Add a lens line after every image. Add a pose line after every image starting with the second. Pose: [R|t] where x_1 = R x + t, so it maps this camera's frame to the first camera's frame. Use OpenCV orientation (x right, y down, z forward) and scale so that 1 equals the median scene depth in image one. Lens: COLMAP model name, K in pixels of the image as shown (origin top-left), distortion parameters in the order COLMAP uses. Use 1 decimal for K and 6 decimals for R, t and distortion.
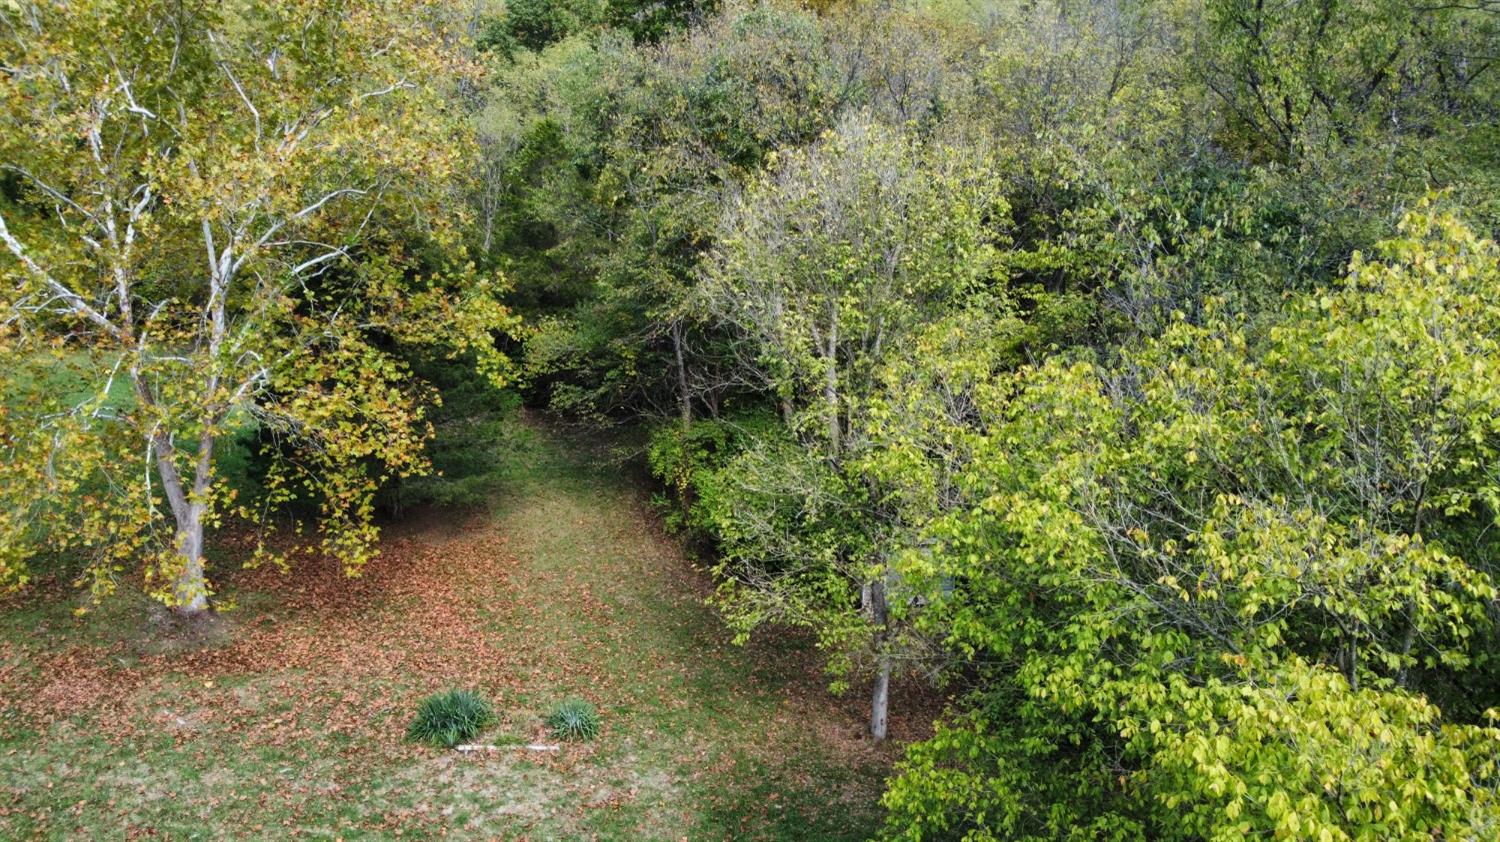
lens RADIAL K [[1144.1, 0, 743.9], [0, 1144.1, 424.6], [0, 0, 1]] dist [-0.012492, 0.002072]
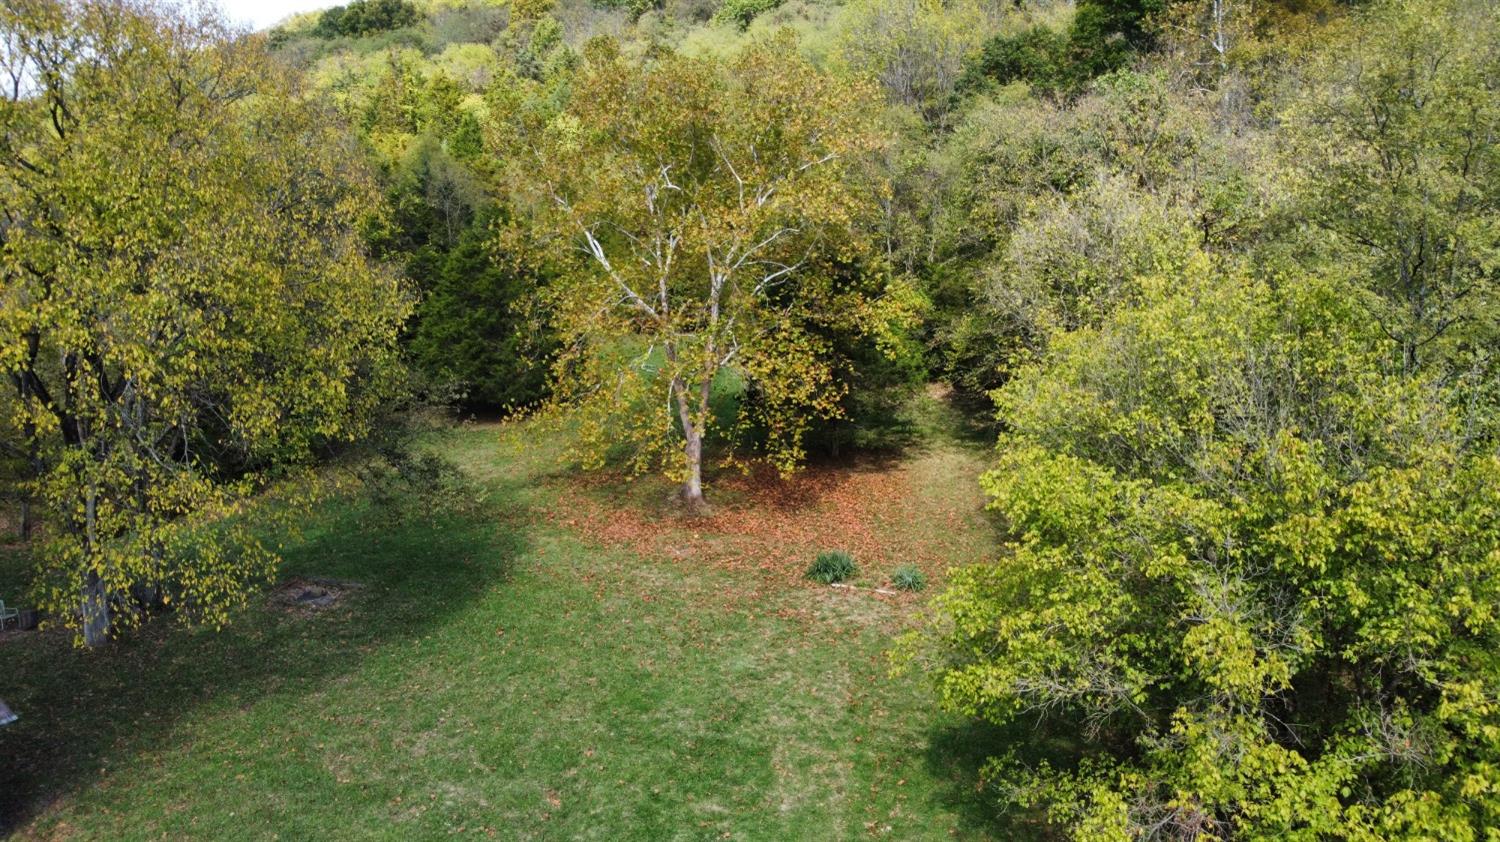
lens RADIAL K [[1144.1, 0, 756.6], [0, 1144.1, 422.4], [0, 0, 1]] dist [-0.012492, 0.002072]
pose [[0.903281, 0.046989, -0.426469, 0.285584], [-0.047398, 0.998829, 0.009661, 0.045105], [0.426424, 0.011487, 0.904451, -0.423290]]
